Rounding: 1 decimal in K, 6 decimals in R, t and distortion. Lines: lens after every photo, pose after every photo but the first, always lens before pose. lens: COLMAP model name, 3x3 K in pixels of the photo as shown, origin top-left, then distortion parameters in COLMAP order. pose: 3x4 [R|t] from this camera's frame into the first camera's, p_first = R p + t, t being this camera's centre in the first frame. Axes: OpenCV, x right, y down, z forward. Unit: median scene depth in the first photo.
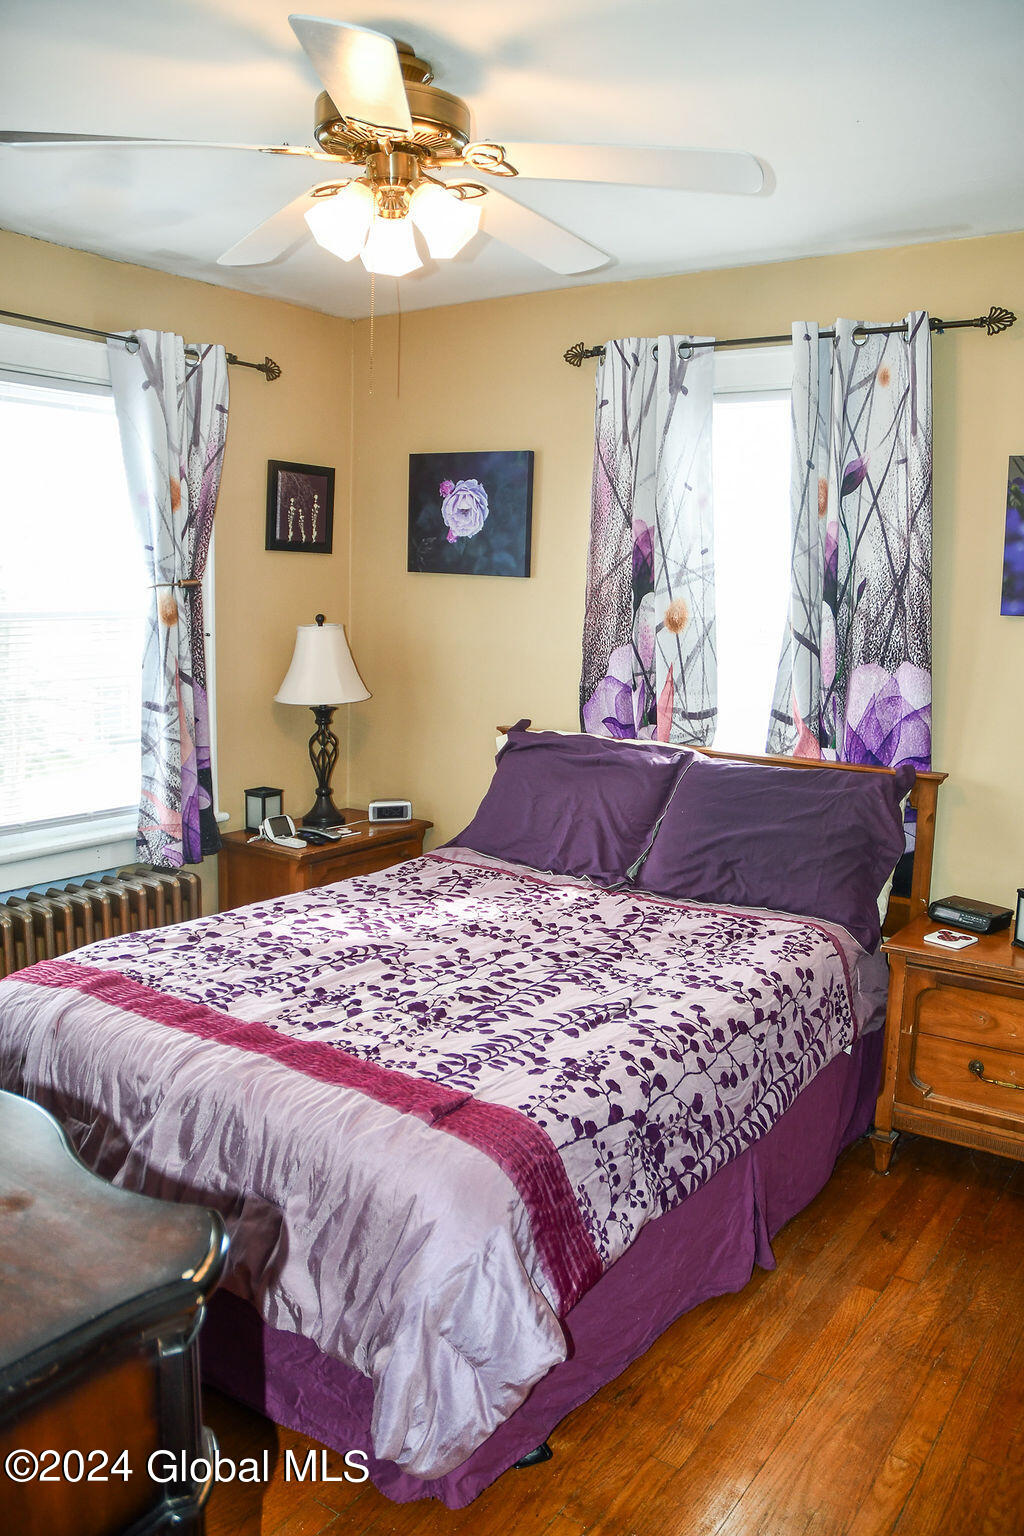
lens RADIAL K [[1204.6, 0, 524.6], [0, 1204.6, 773.6], [0, 0, 1]] dist [-0.166915, 0.160130]
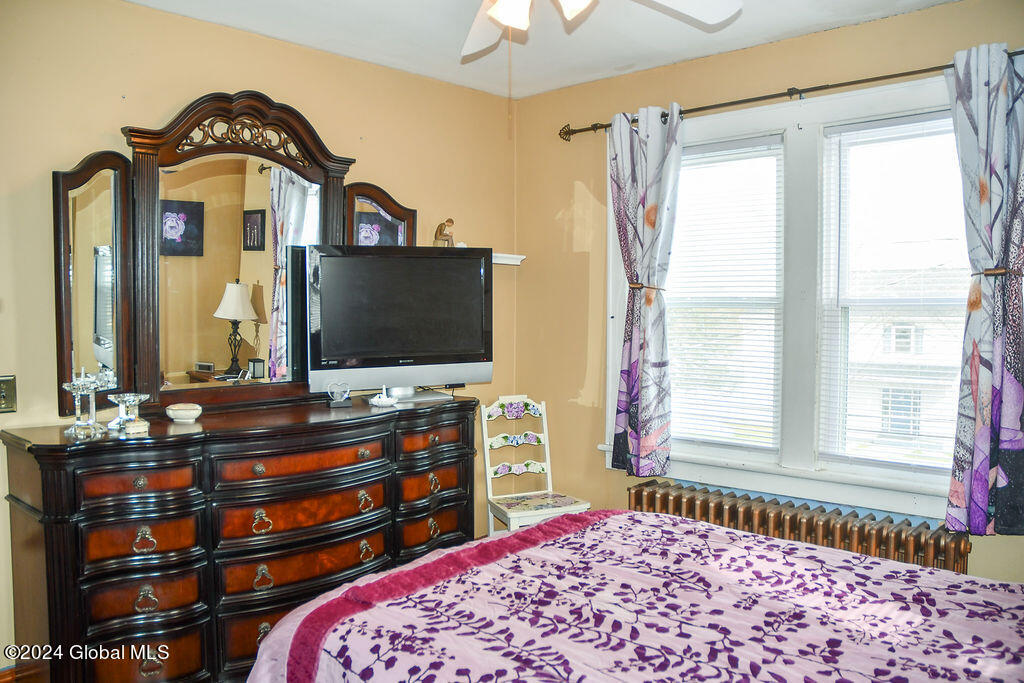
lens RADIAL K [[803.1, 0, 518.1], [0, 803.1, 342.8], [0, 0, 1]] dist [-0.166915, 0.160130]
pose [[-0.146239, 0.017215, -0.989100, 0.675314], [-0.149444, 0.987989, 0.039291, -0.084145], [0.977896, 0.153561, -0.141910, 0.973379]]
